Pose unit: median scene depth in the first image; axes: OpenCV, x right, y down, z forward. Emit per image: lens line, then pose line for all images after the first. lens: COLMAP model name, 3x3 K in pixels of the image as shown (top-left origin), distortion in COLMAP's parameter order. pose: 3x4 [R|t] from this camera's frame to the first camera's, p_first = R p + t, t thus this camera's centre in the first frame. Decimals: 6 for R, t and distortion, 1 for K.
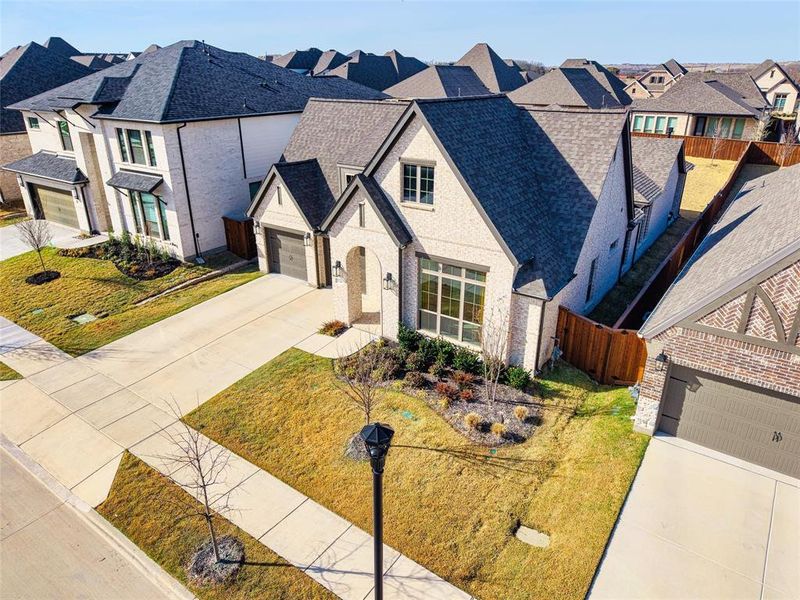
lens RADIAL K [[536.2, 0, 403.3], [0, 536.2, 299.4], [0, 0, 1]] dist [0.009830, -0.008011]
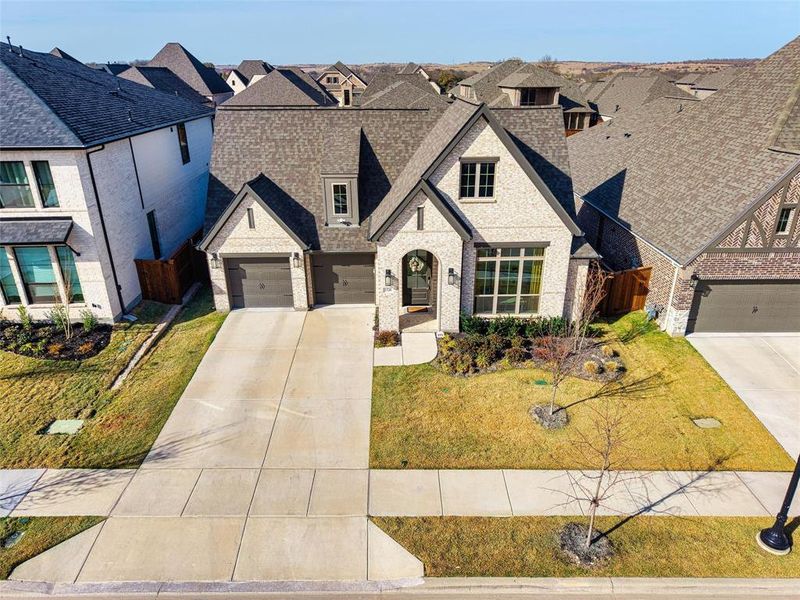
lens RADIAL K [[536.2, 0, 404.8], [0, 536.2, 299.5], [0, 0, 1]] dist [0.009830, -0.008011]
pose [[0.809517, -0.234700, 0.538142, -0.690520], [0.235166, 0.969498, 0.069071, -0.085397], [-0.537939, 0.070639, 0.840019, 0.175536]]
